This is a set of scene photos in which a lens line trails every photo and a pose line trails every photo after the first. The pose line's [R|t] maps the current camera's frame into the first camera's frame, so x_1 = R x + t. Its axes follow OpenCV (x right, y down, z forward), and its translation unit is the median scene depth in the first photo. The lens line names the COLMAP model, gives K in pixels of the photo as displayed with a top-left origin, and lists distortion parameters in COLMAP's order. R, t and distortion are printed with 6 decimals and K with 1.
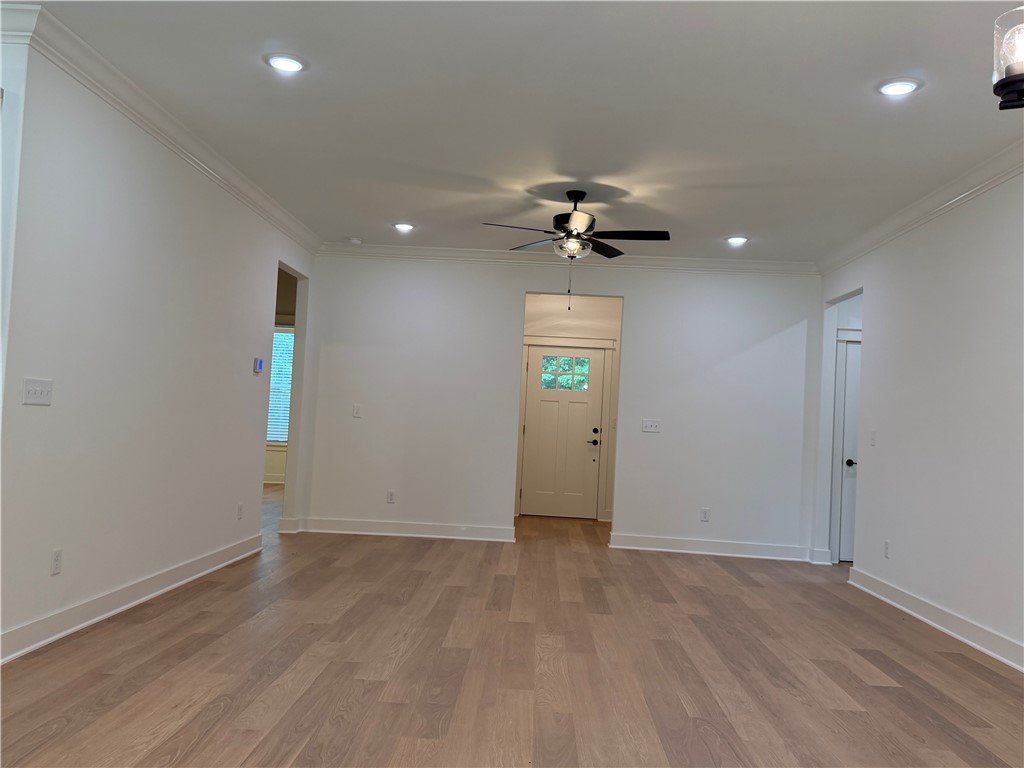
lens RADIAL K [[853.1, 0, 513.3], [0, 853.1, 388.8], [0, 0, 1]] dist [0.031399, -0.056323]
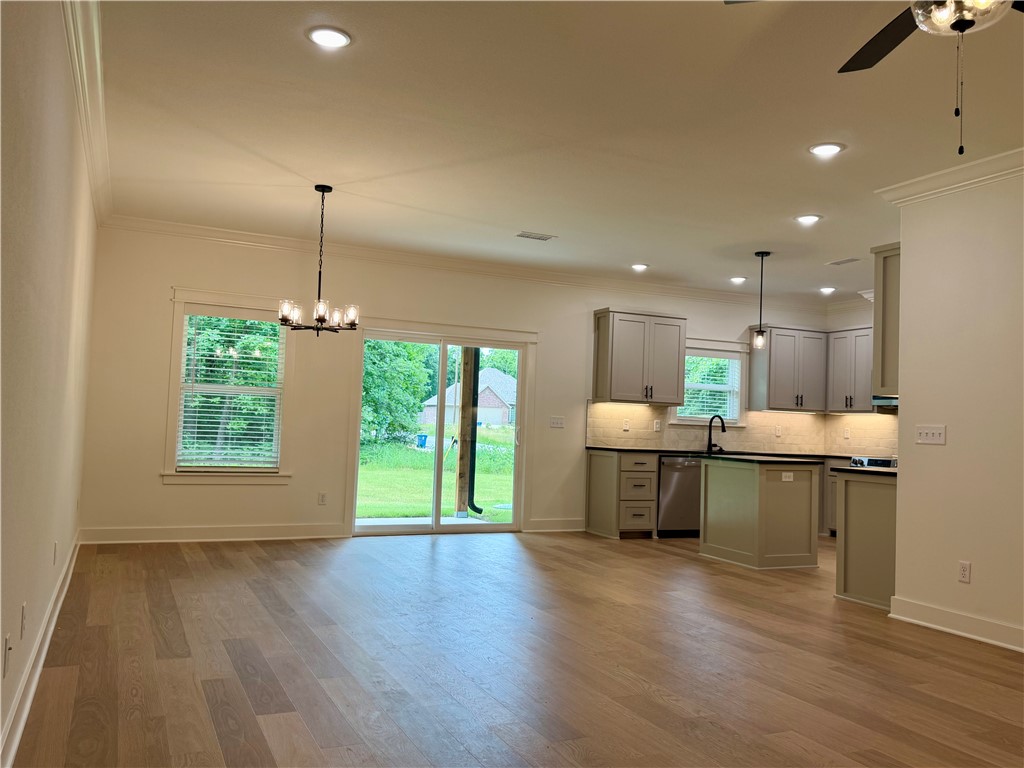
lens RADIAL K [[853.1, 0, 513.5], [0, 853.1, 383.0], [0, 0, 1]] dist [0.031399, -0.056323]
pose [[-0.893344, -0.104488, -0.437057, 0.633575], [-0.064284, 0.992304, -0.105835, 0.106744], [0.444751, -0.066451, -0.893186, 1.882845]]
